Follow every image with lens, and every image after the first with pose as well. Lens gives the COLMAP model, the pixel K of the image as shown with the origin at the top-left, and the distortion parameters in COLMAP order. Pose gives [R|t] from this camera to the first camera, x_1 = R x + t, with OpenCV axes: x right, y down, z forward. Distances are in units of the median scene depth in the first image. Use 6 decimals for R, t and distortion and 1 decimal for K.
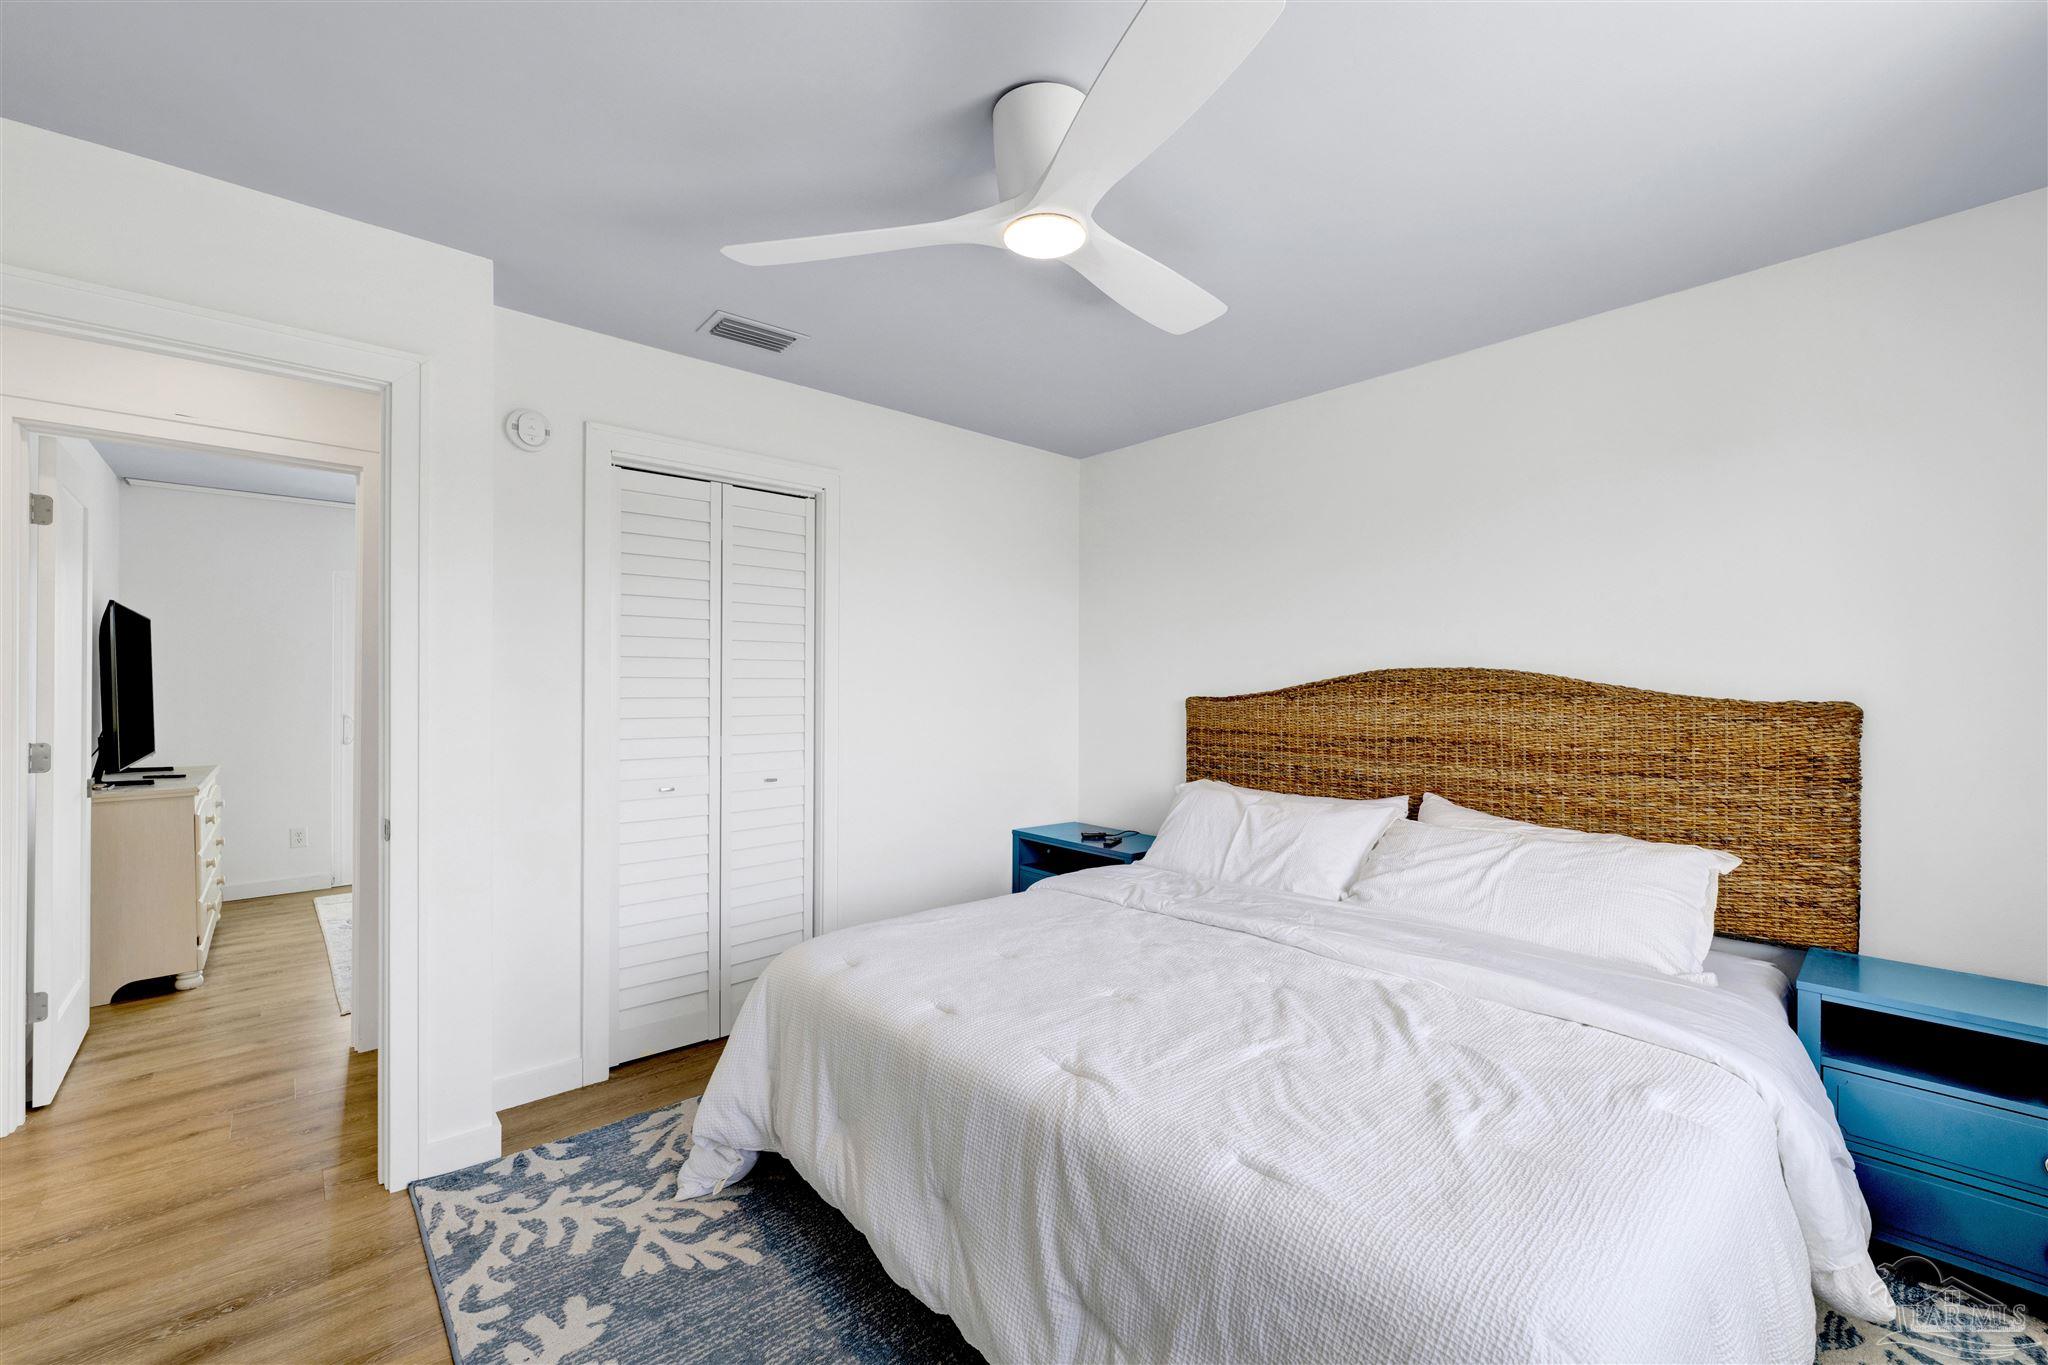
lens RADIAL K [[828.8, 0, 1021.9], [0, 828.8, 687.3], [0, 0, 1]] dist [-0.001289, 0.000149]
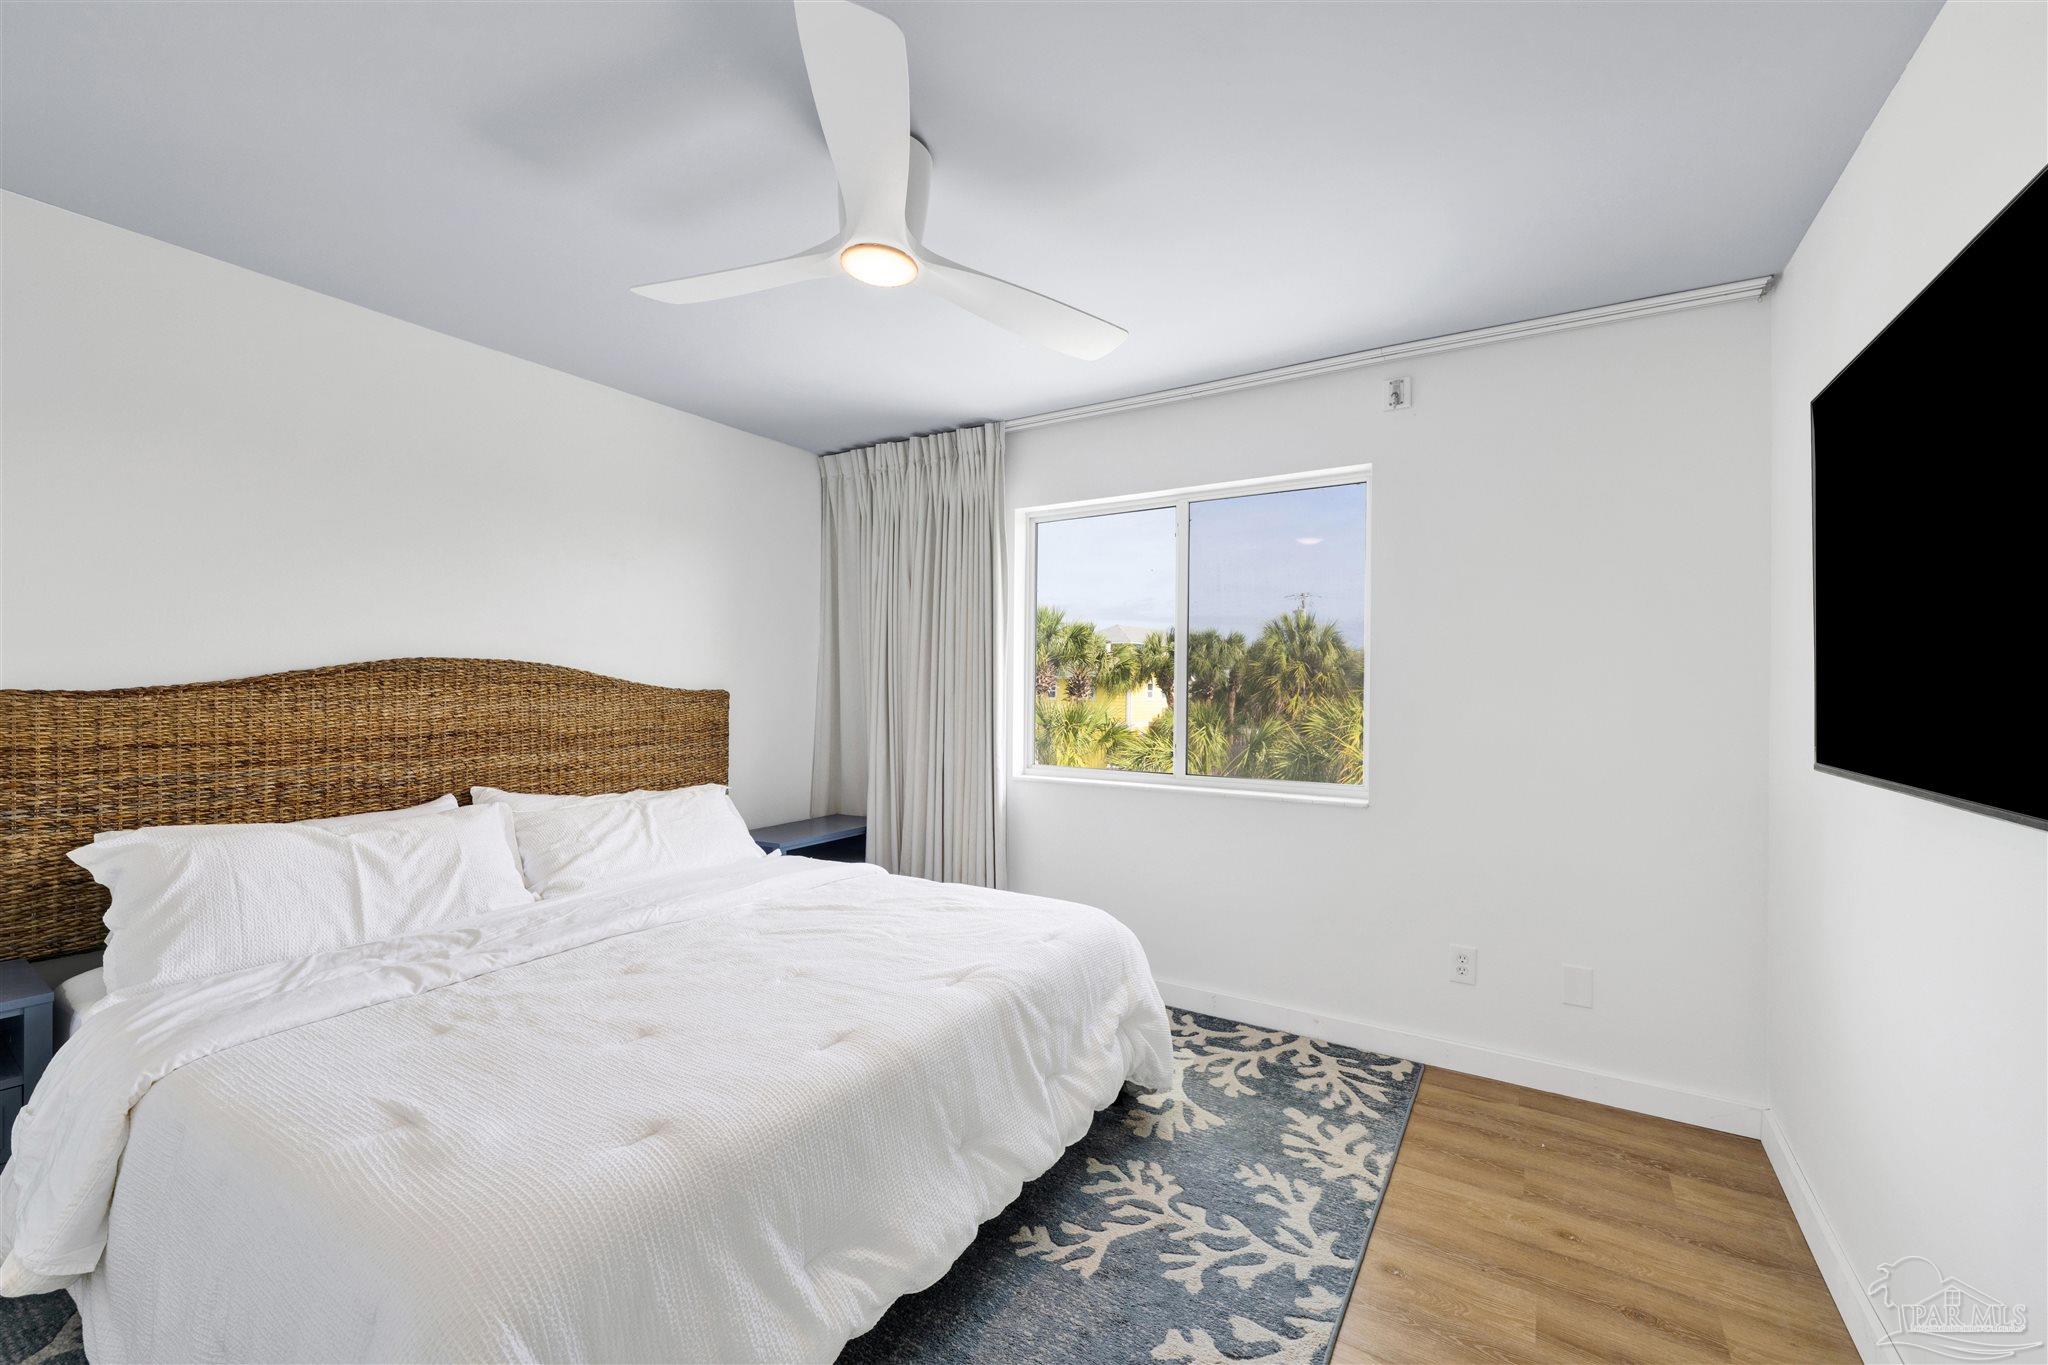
lens RADIAL K [[828.8, 0, 1019.1], [0, 828.8, 684.1], [0, 0, 1]] dist [-0.001289, 0.000149]
pose [[-0.274975, -0.002513, 0.961448, -0.624697], [-0.012273, 0.999924, -0.000896, -0.000364], [-0.961373, -0.012046, -0.274986, 0.654837]]
